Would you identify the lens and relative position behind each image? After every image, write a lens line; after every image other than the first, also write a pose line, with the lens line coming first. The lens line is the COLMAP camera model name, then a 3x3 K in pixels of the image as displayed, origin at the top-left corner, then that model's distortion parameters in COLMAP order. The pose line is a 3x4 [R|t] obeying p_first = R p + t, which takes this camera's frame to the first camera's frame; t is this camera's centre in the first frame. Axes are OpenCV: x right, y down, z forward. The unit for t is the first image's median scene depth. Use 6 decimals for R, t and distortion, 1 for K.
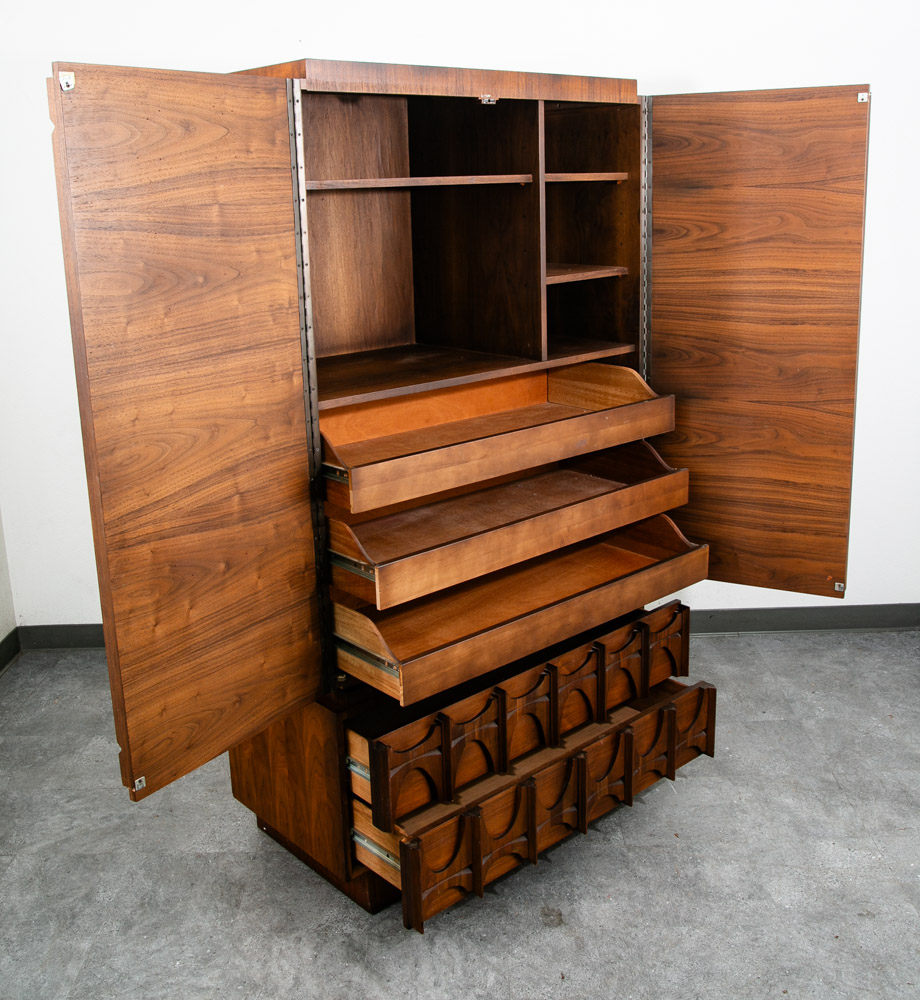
lens RADIAL K [[967.6, 0, 460.0], [0, 967.6, 500.0], [0, 0, 1]] dist [0.000797, 0.015063]
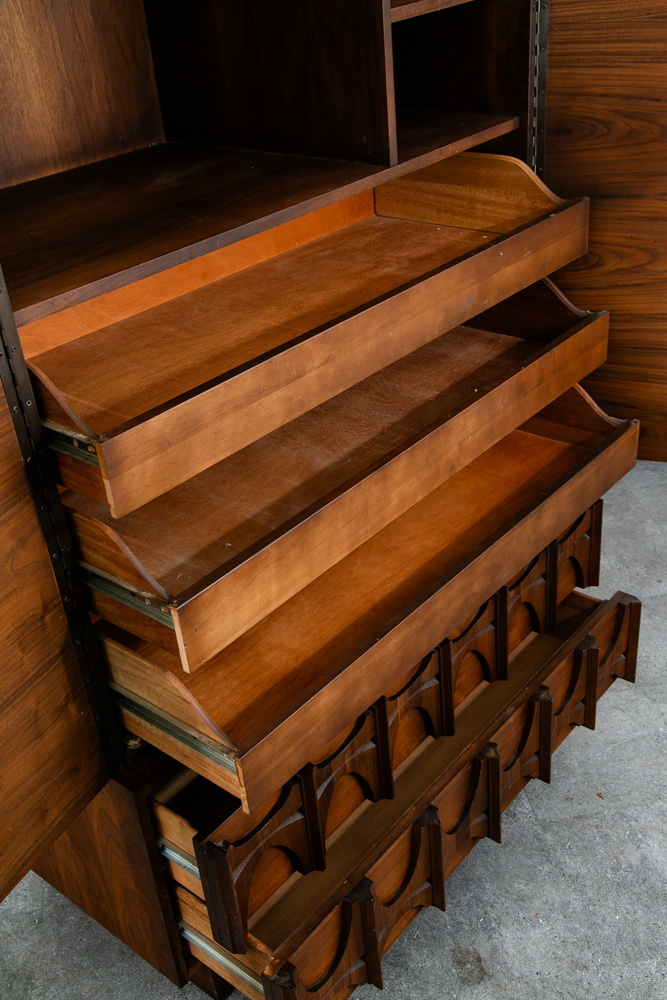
lens RADIAL K [[993.3, 0, 334.7], [0, 993.3, 514.0], [0, 0, 1]] dist [0.002887, 0.130430]
pose [[0.987751, -0.123256, 0.095691, -0.032846], [0.096351, 0.964136, 0.247303, -0.087800], [-0.122741, -0.235053, 0.964202, 0.345769]]
